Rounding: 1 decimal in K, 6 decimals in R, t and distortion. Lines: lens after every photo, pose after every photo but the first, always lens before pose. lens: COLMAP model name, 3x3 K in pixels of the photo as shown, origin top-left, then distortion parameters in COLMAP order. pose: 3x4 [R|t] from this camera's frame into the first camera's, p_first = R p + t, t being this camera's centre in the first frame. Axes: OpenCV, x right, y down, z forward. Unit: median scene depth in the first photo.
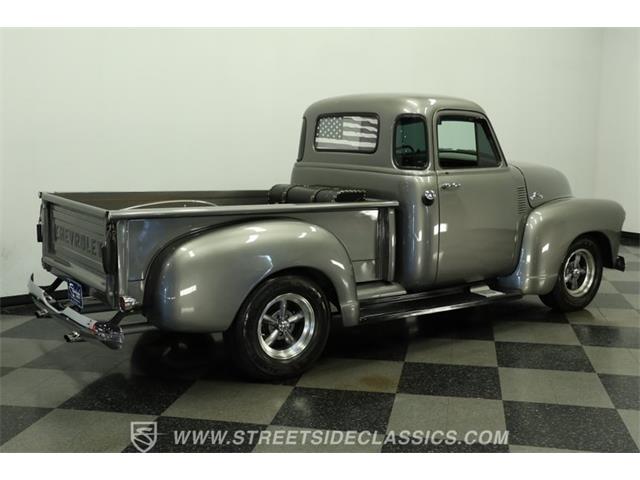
lens RADIAL K [[722.4, 0, 317.3], [0, 722.4, 238.4], [0, 0, 1]] dist [-0.003700, 0.000000]
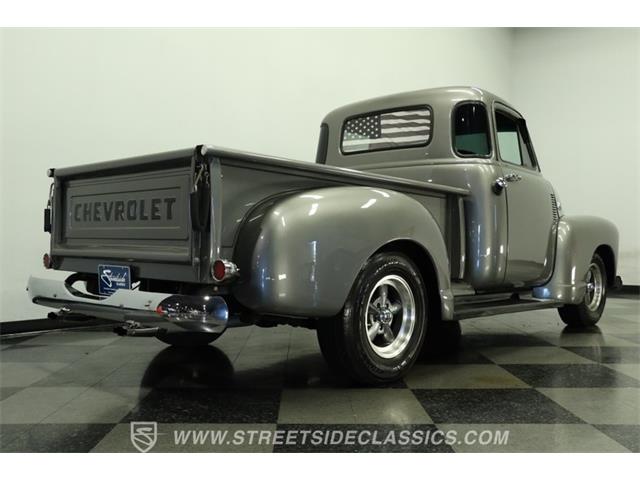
lens RADIAL K [[625.9, 0, 318.1], [0, 625.9, 239.2], [0, 0, 1]] dist [-0.023993, 0.000000]
pose [[0.978485, 0.004628, 0.206265, -0.227749], [0.025294, 0.989516, -0.142191, 0.113930], [-0.204761, 0.144349, 0.968110, 0.274209]]
